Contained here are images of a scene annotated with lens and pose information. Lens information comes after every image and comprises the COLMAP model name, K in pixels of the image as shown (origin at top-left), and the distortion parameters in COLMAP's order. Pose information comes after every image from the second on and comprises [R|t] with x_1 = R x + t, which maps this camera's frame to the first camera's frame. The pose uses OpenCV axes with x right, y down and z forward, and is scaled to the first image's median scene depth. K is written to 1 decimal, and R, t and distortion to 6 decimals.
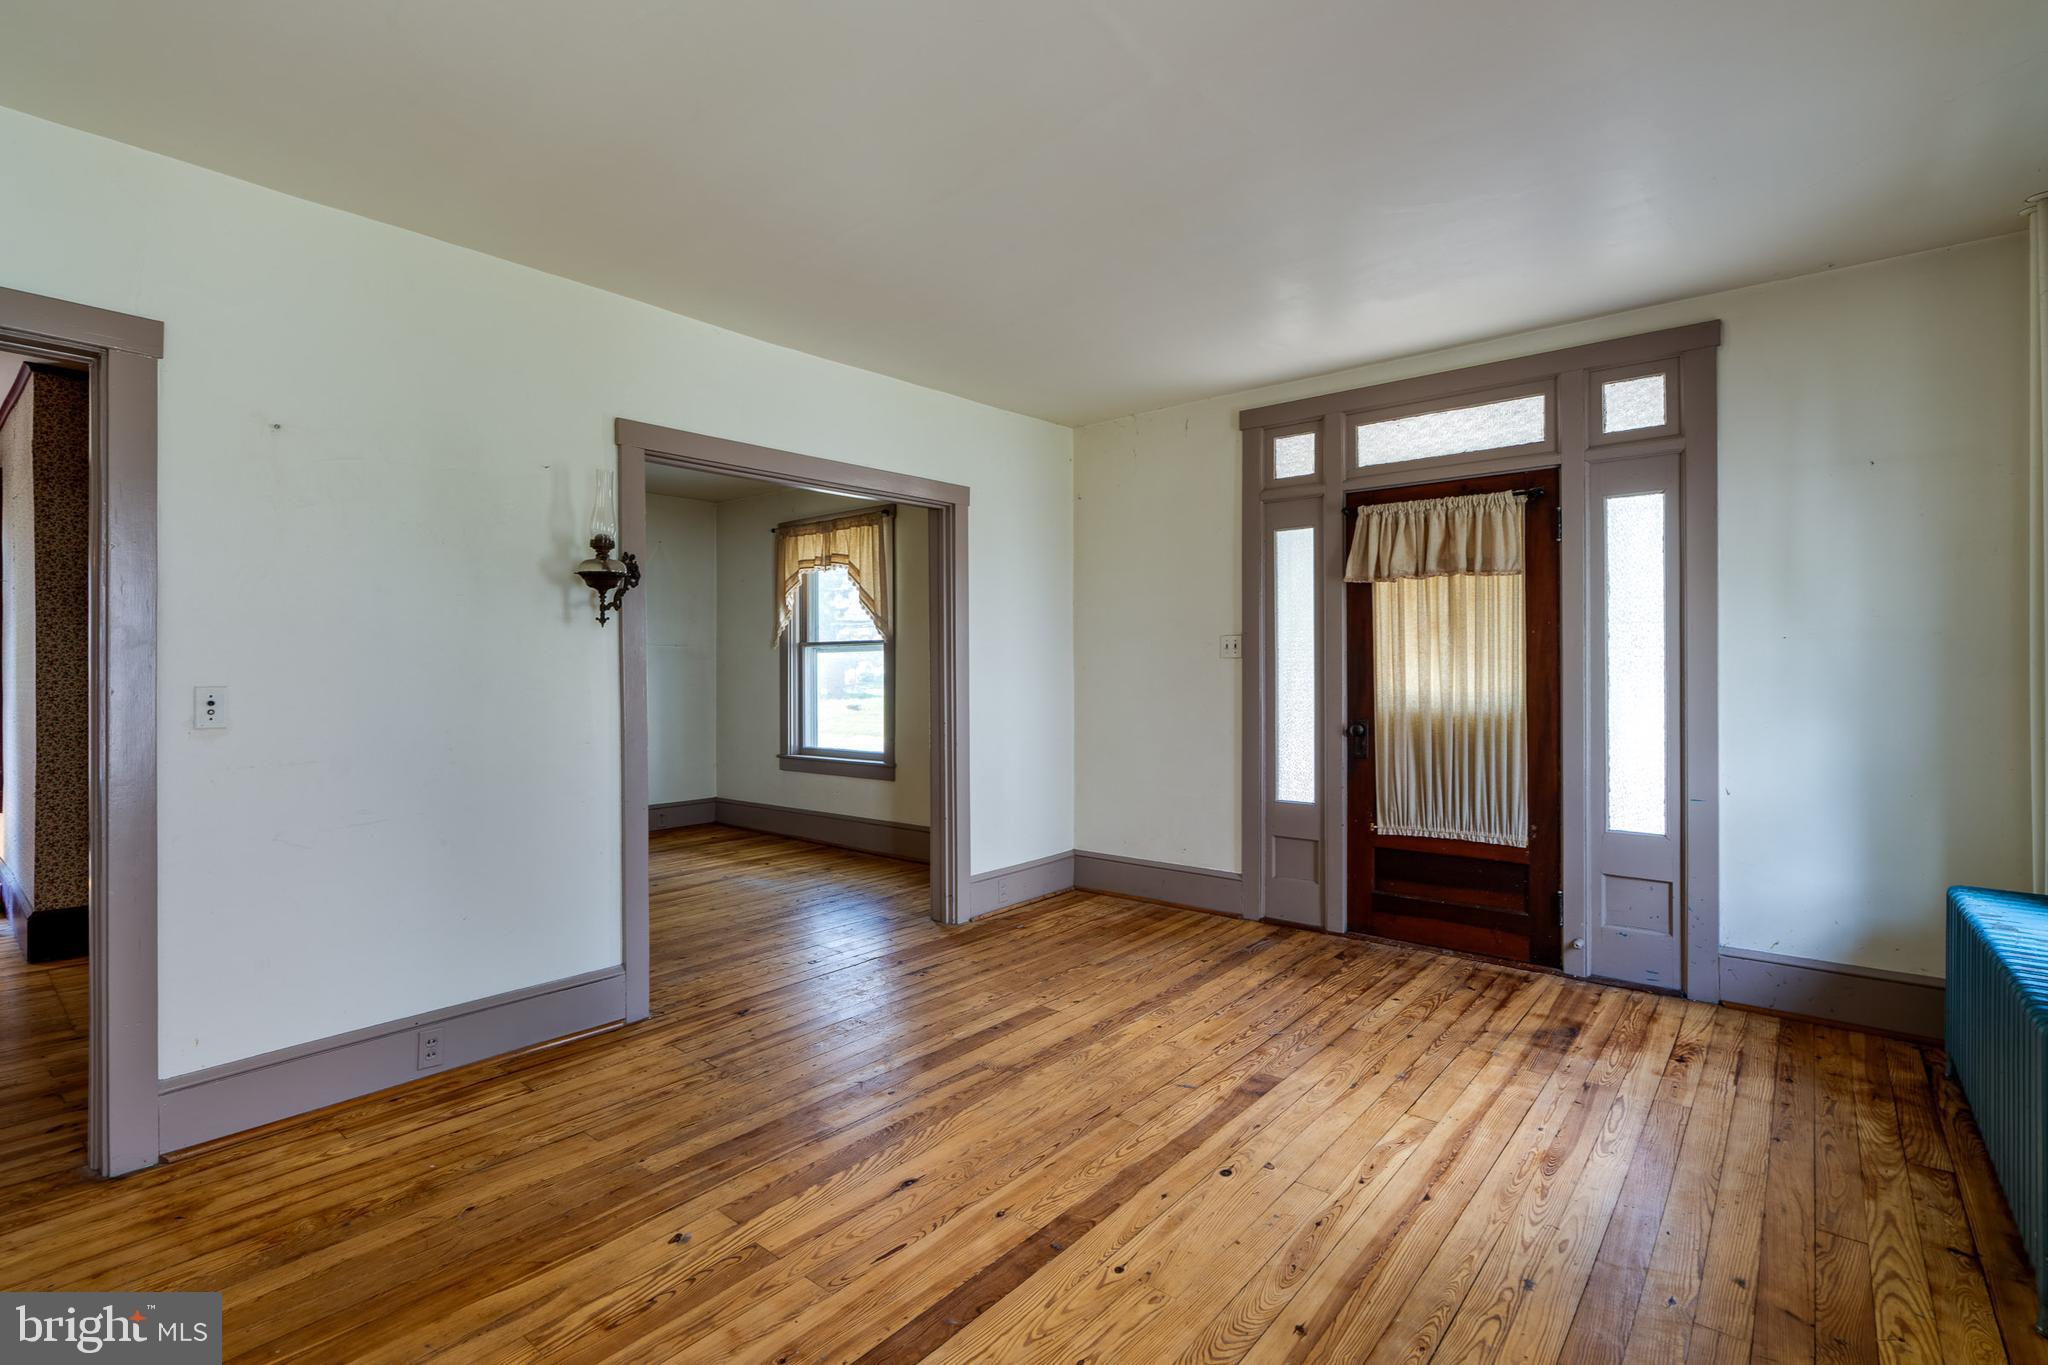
lens RADIAL K [[952.3, 0, 990.2], [0, 952.3, 666.5], [0, 0, 1]] dist [-0.004051, -0.000105]
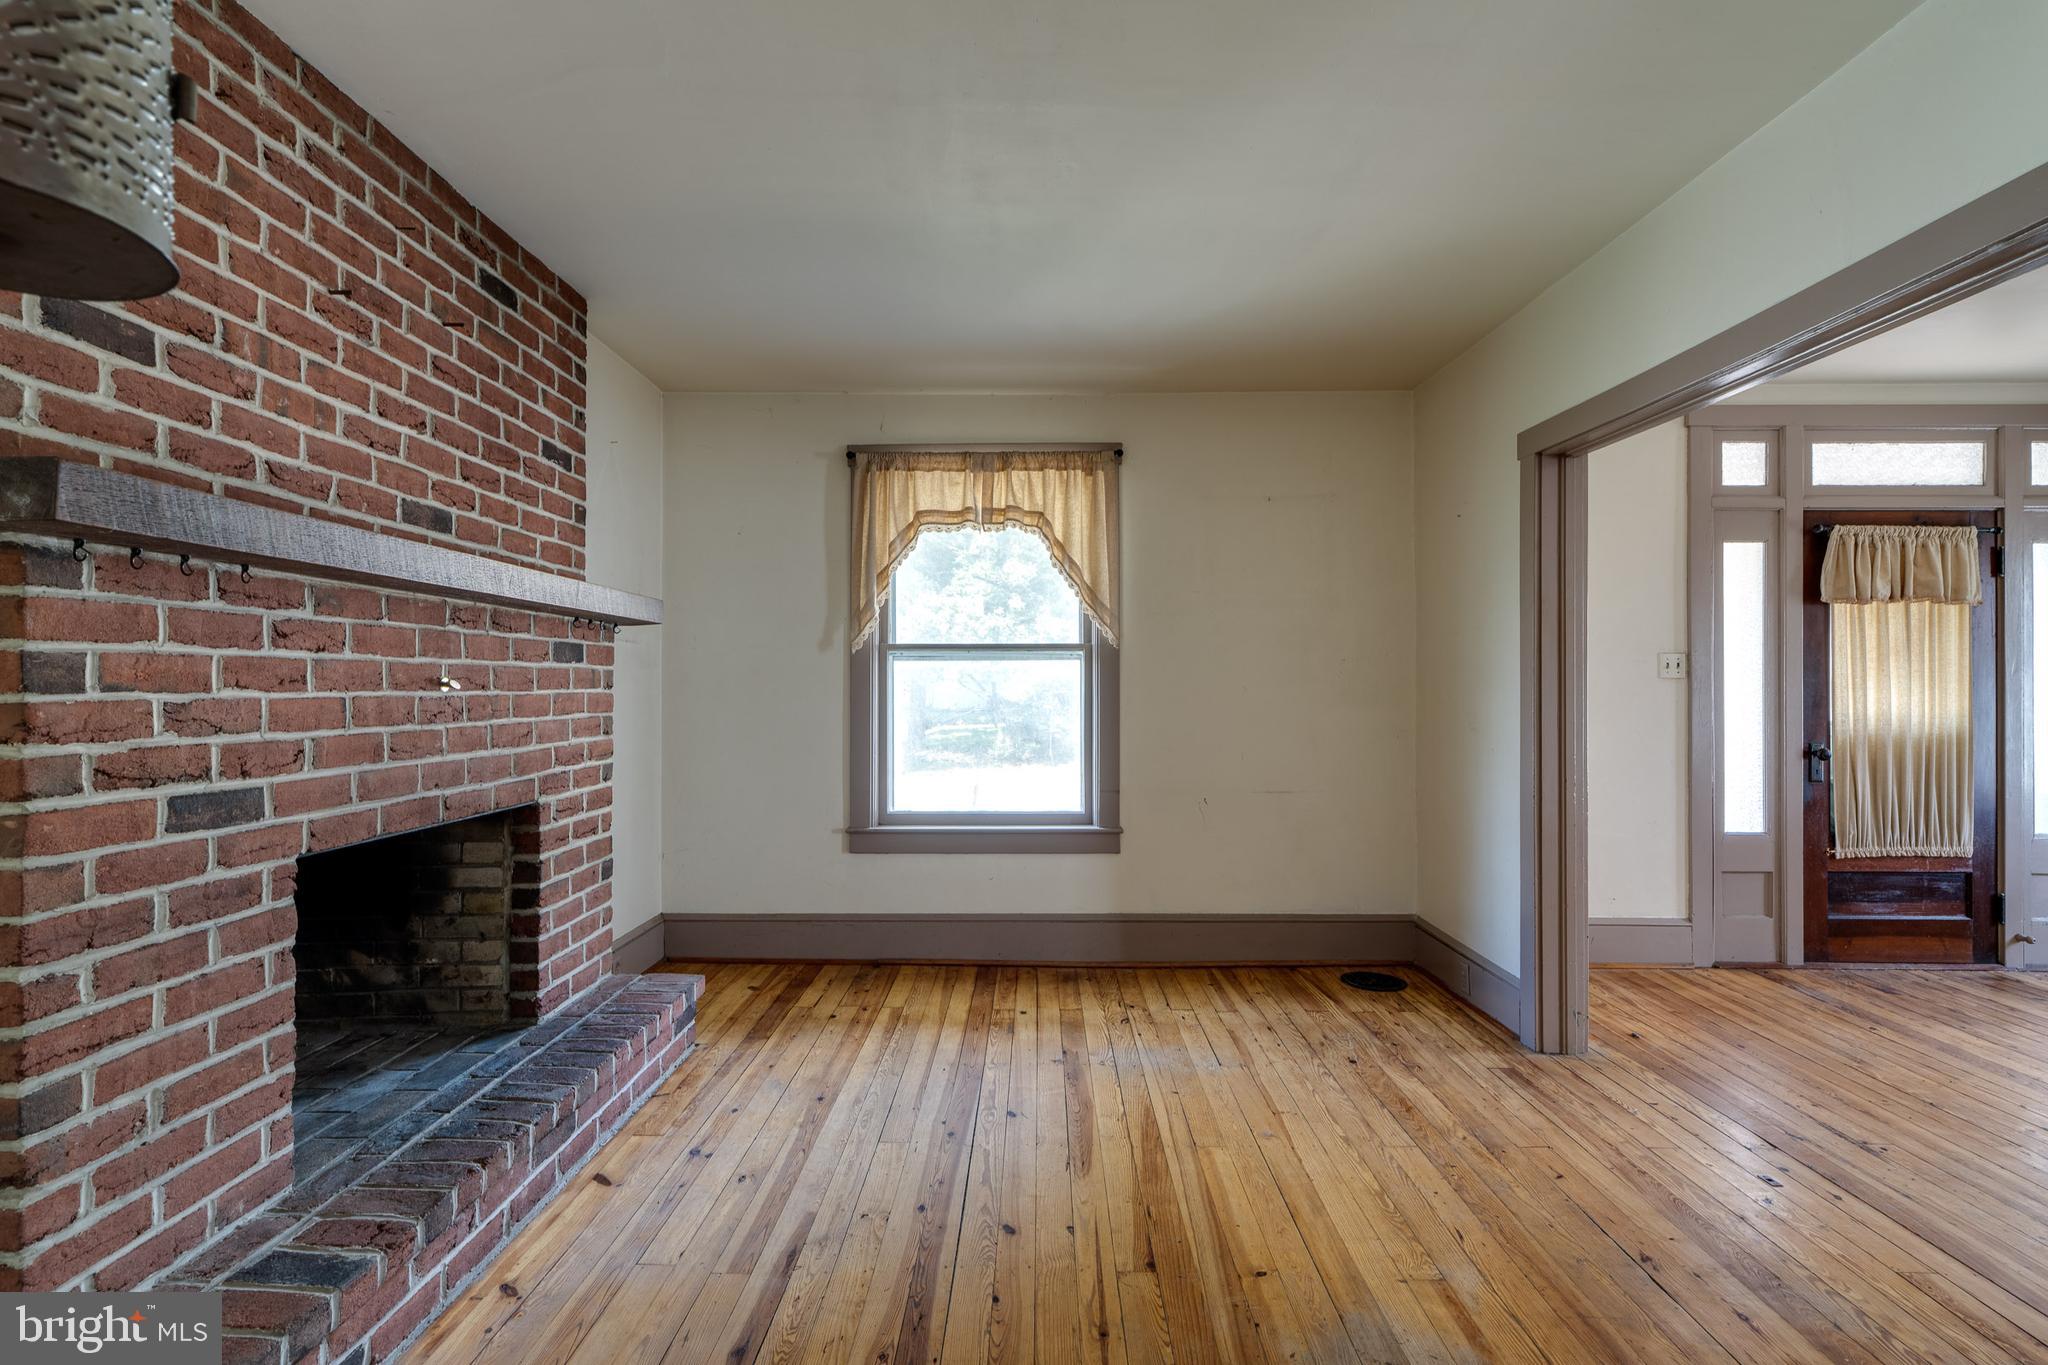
lens RADIAL K [[925.1, 0, 1024.0], [0, 925.1, 682.5], [0, 0, 1]] dist [-0.001240, 0.000115]
pose [[0.769127, 0.010779, 0.639004, -0.956604], [-0.007197, 0.999940, -0.008205, 0.008026], [-0.639055, 0.001712, 0.769159, 0.893535]]
